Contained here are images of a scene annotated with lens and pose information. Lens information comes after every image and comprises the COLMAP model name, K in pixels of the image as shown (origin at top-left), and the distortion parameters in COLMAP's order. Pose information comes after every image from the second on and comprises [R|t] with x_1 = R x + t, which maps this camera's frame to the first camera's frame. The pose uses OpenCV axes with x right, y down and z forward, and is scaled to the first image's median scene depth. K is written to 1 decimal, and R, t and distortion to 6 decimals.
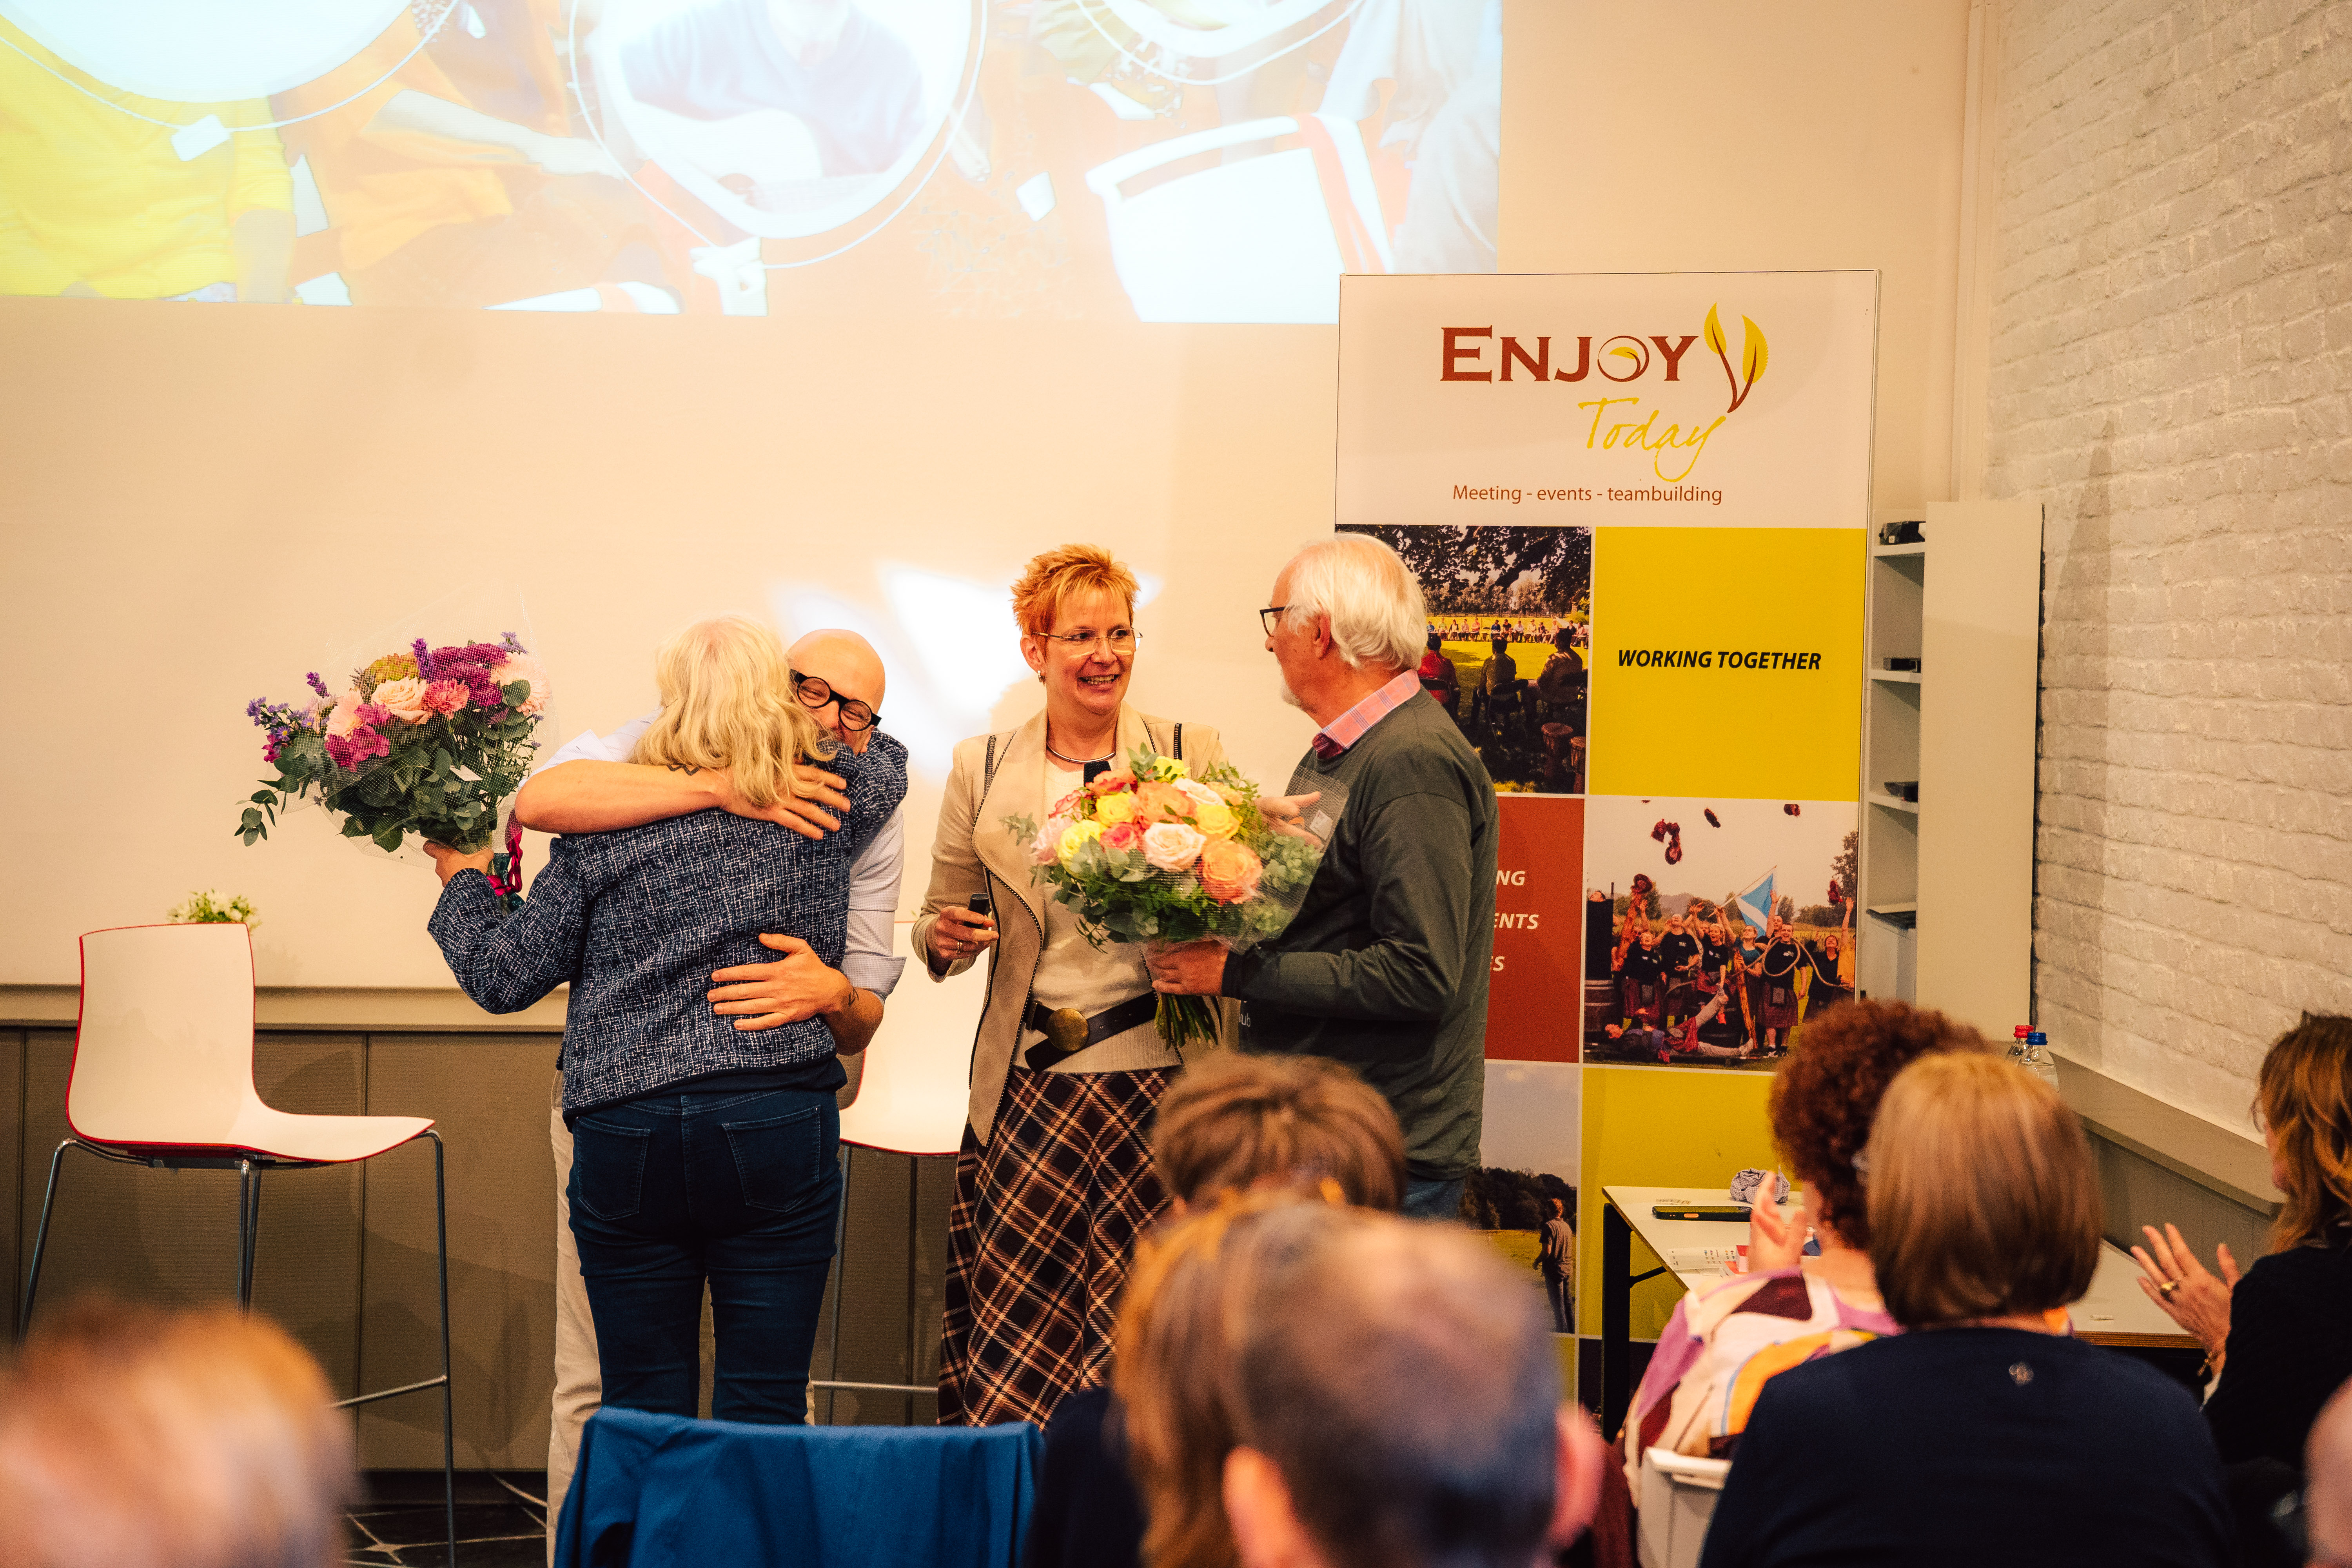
lens RADIAL K [[4863.3, 0, 1176.0], [0, 4863.3, 784.0], [0, 0, 1]] dist [0.678851, -3.902629]
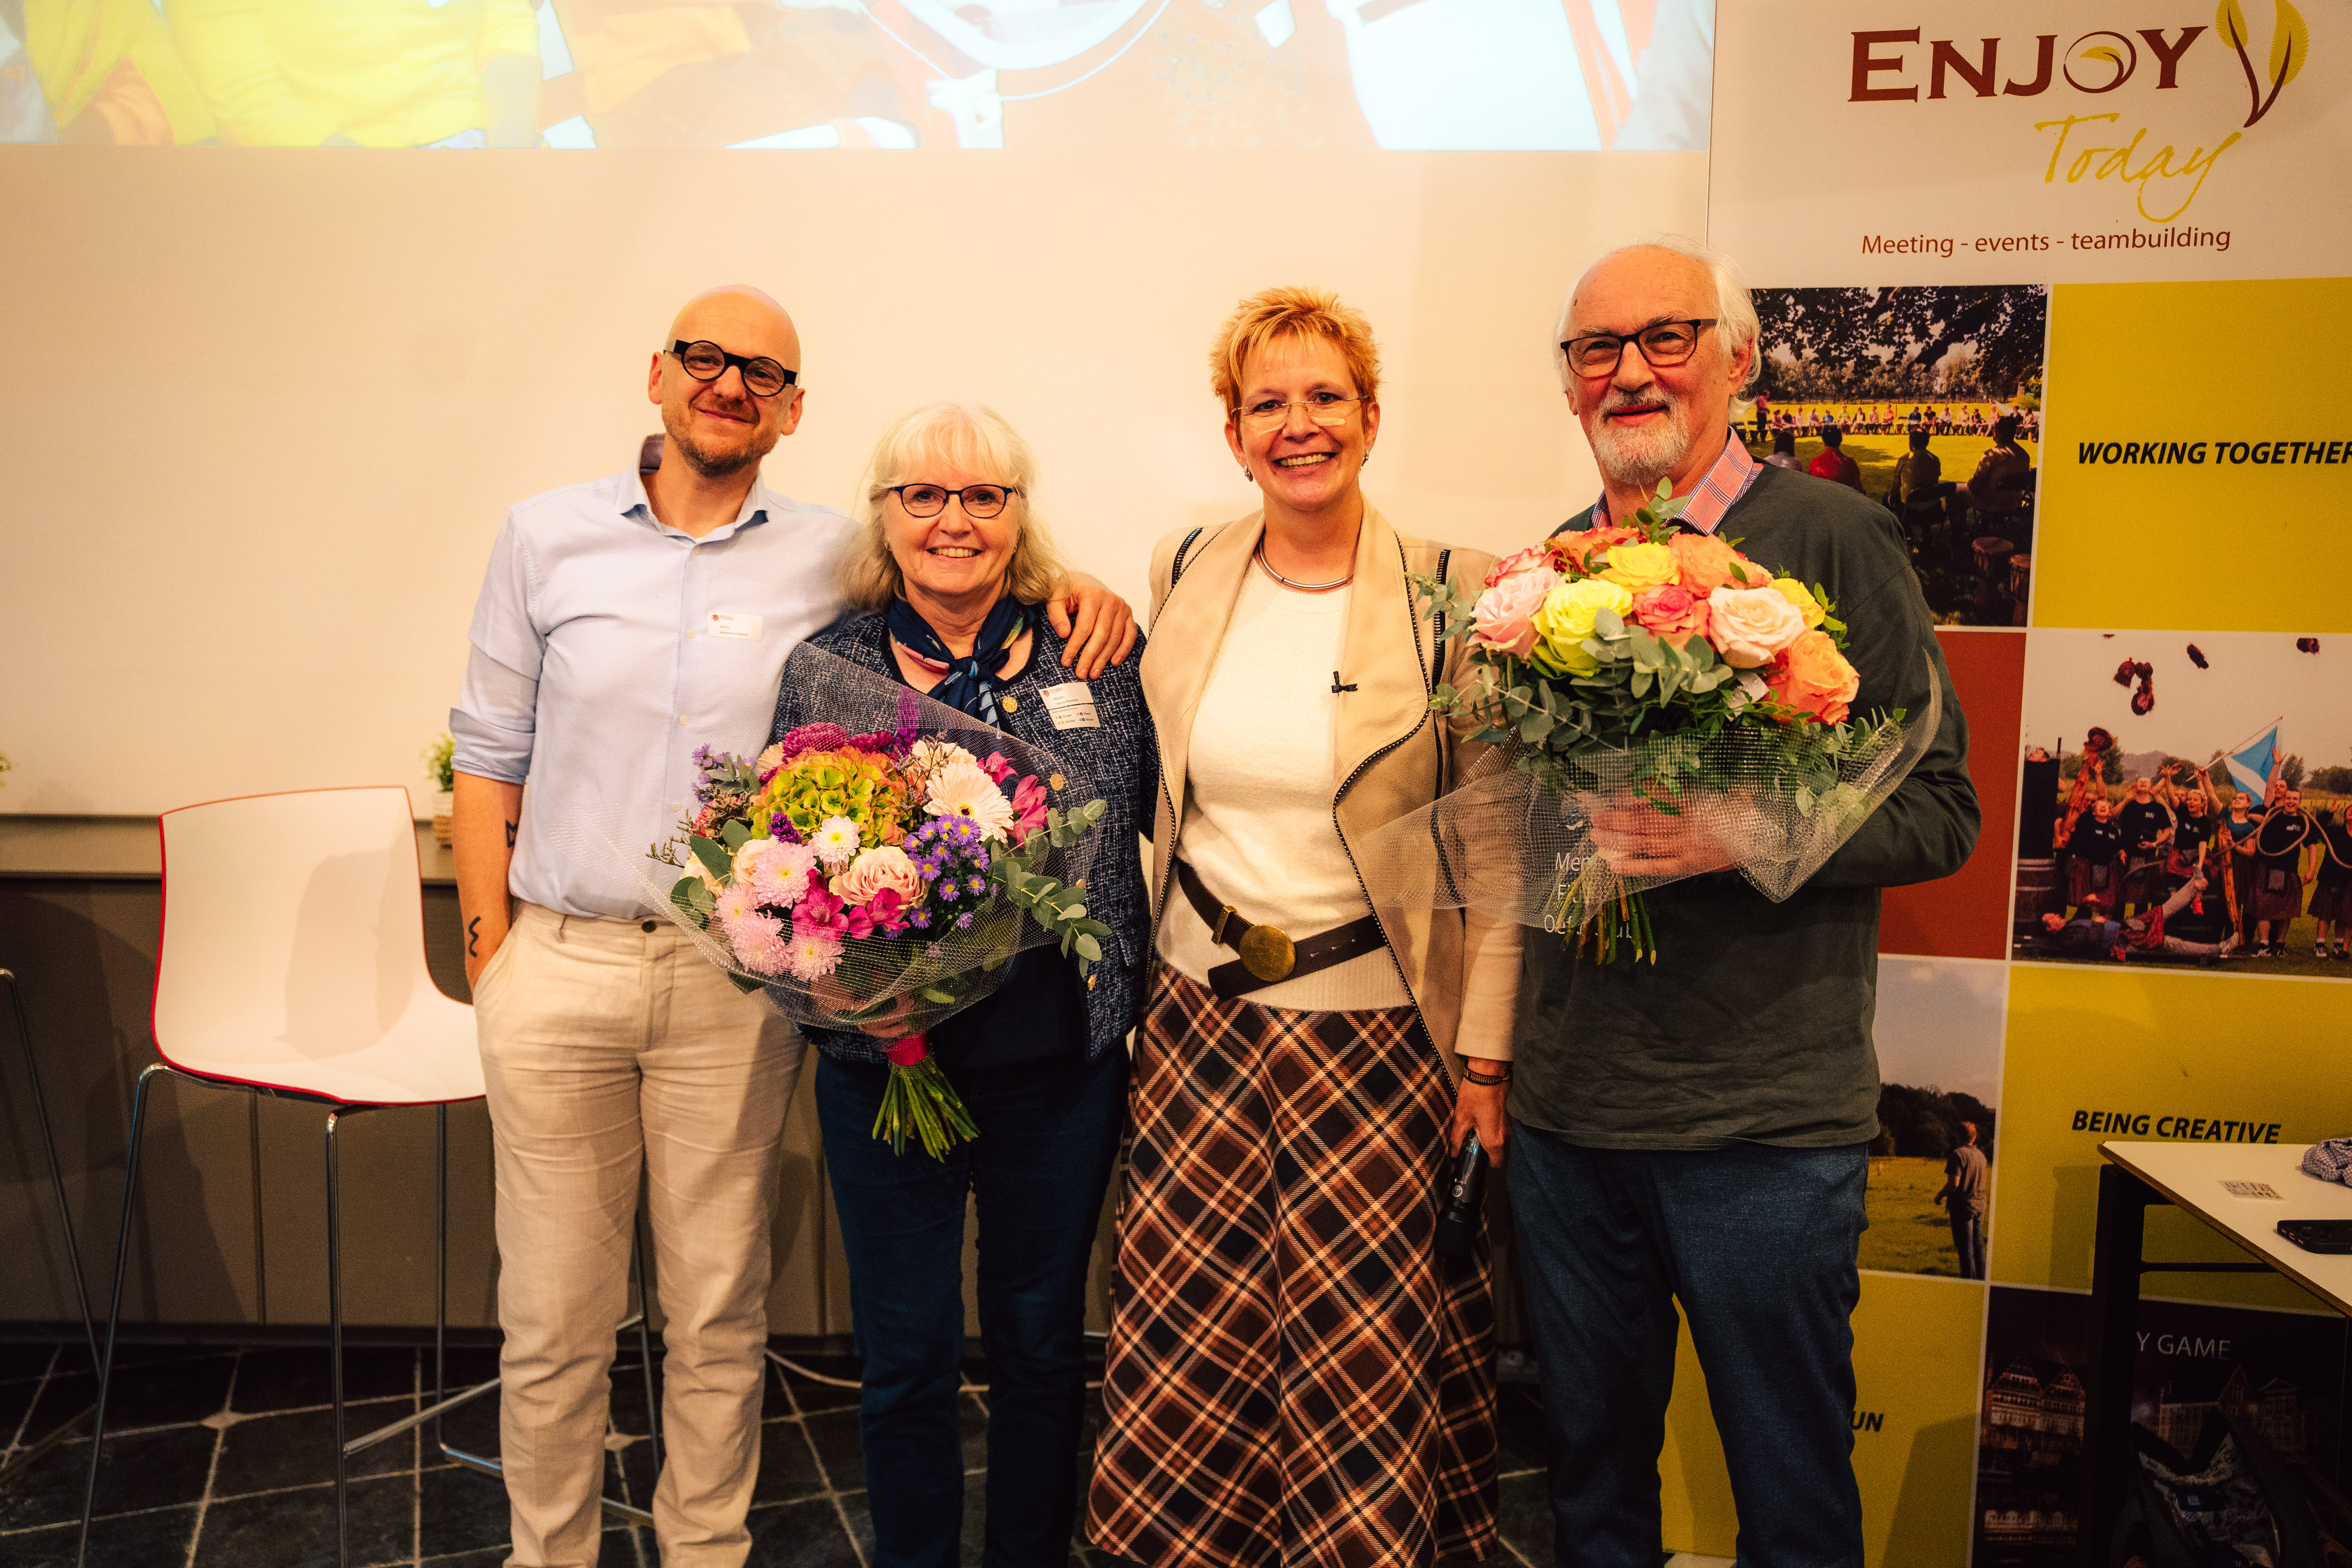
lens RADIAL K [[2073.8, 0, 1176.0], [0, 2073.8, 784.0], [0, 0, 1]] dist [-0.068024, 0.159902]
pose [[0.999931, -0.004431, -0.010907, -0.051234], [0.005250, 0.997082, 0.076158, 0.001307], [0.010538, -0.076210, 0.997036, 0.663010]]
